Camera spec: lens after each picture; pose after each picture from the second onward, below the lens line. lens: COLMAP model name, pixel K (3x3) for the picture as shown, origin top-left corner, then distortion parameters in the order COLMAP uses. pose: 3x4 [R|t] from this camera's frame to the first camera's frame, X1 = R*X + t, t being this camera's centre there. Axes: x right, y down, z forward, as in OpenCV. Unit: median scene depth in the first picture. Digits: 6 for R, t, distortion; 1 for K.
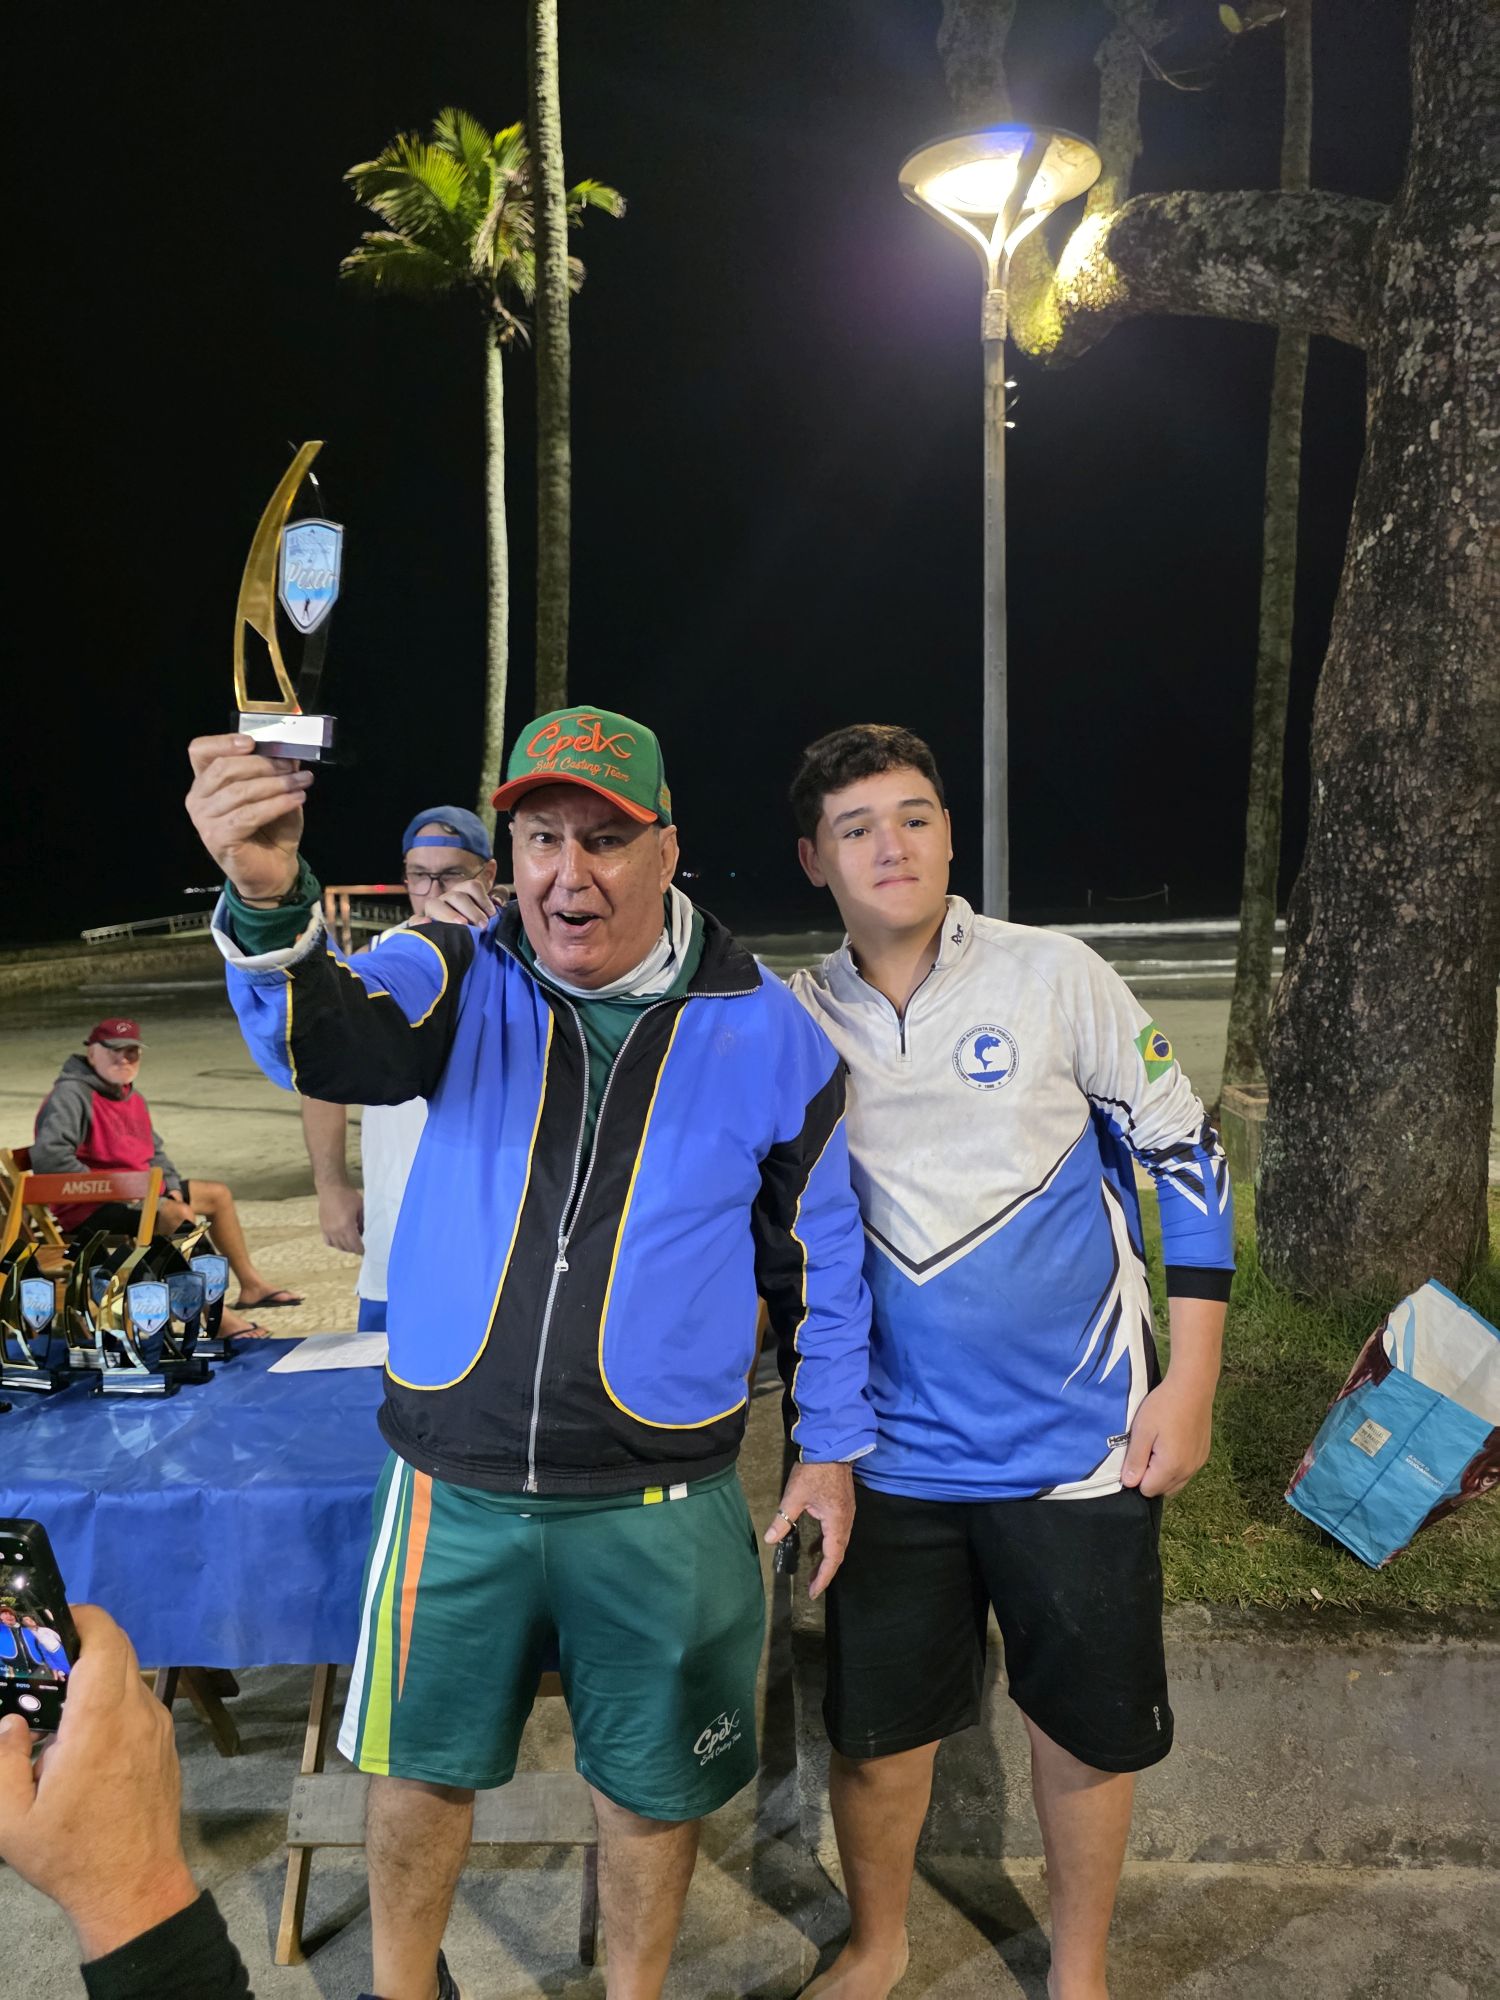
lens RADIAL K [[1351.4, 0, 755.2], [0, 1351.4, 1011.6], [0, 0, 1]] dist [0.054380, -0.055117]
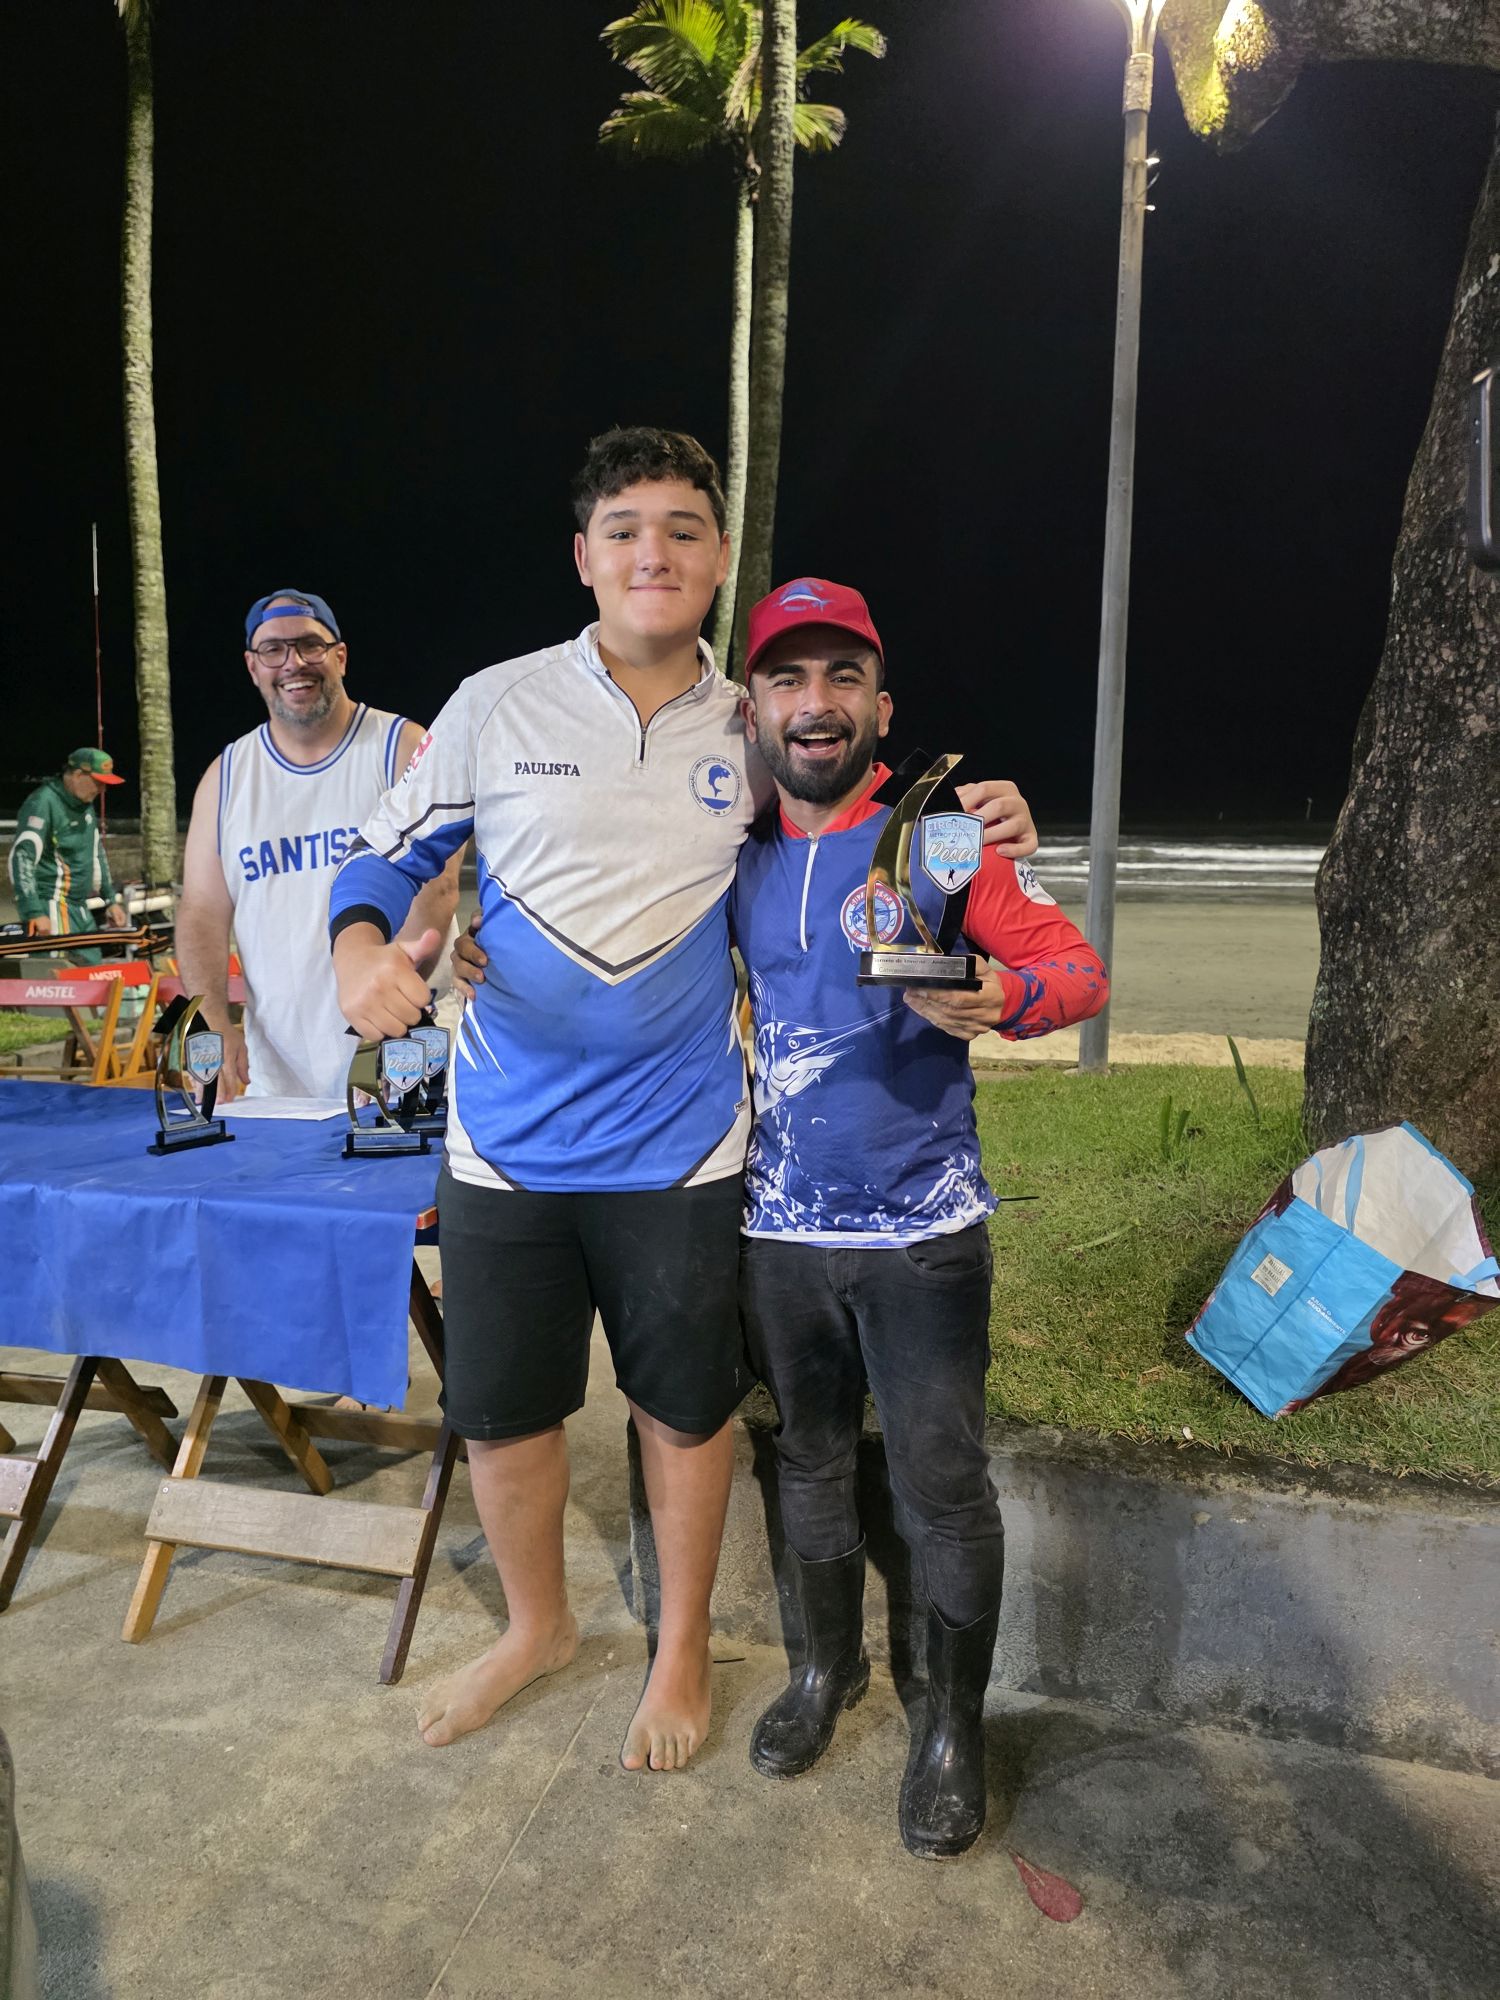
lens RADIAL K [[1351.4, 0, 760.7], [0, 1351.4, 999.3], [0, 0, 1]] dist [0.054380, -0.055117]
pose [[0.979860, 0.061514, -0.189976, 0.200046], [-0.049426, 0.996479, 0.067729, 0.062443], [0.193474, -0.056976, 0.979450, 0.048309]]
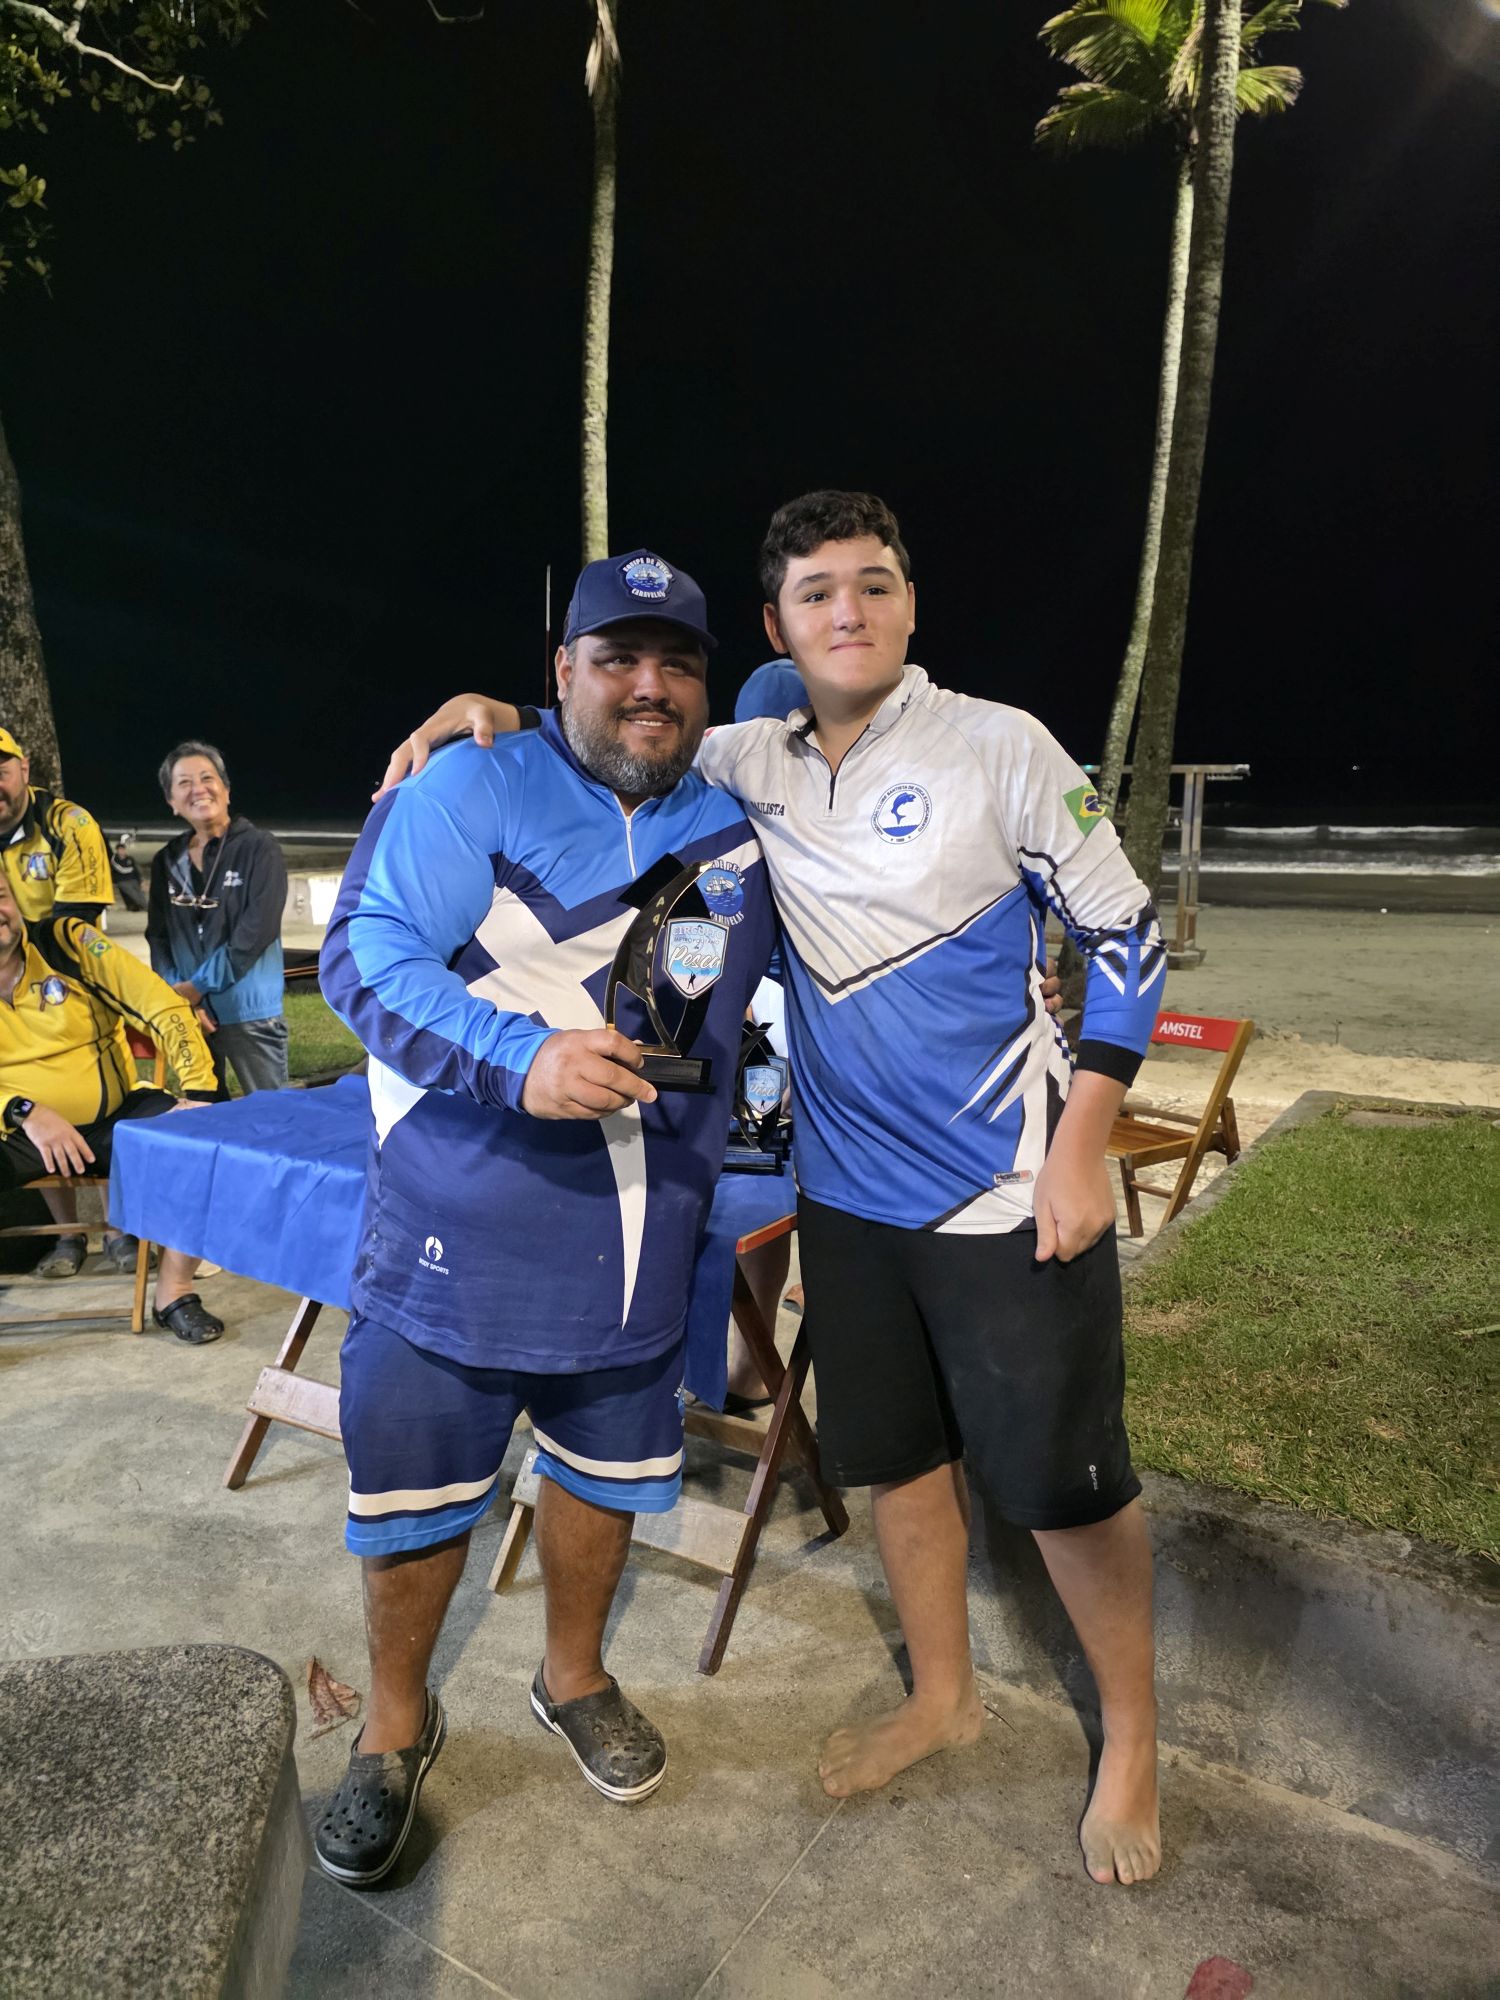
lens RADIAL K [[1351.4, 0, 748.9], [0, 1351.4, 993.1], [0, 0, 1]] dist [0.054380, -0.055117]
pose [[0.872855, 0.094280, -0.478786, 0.241040], [-0.062720, 0.994696, 0.081527, 0.038395], [0.483933, -0.041132, 0.874138, 0.052168]]
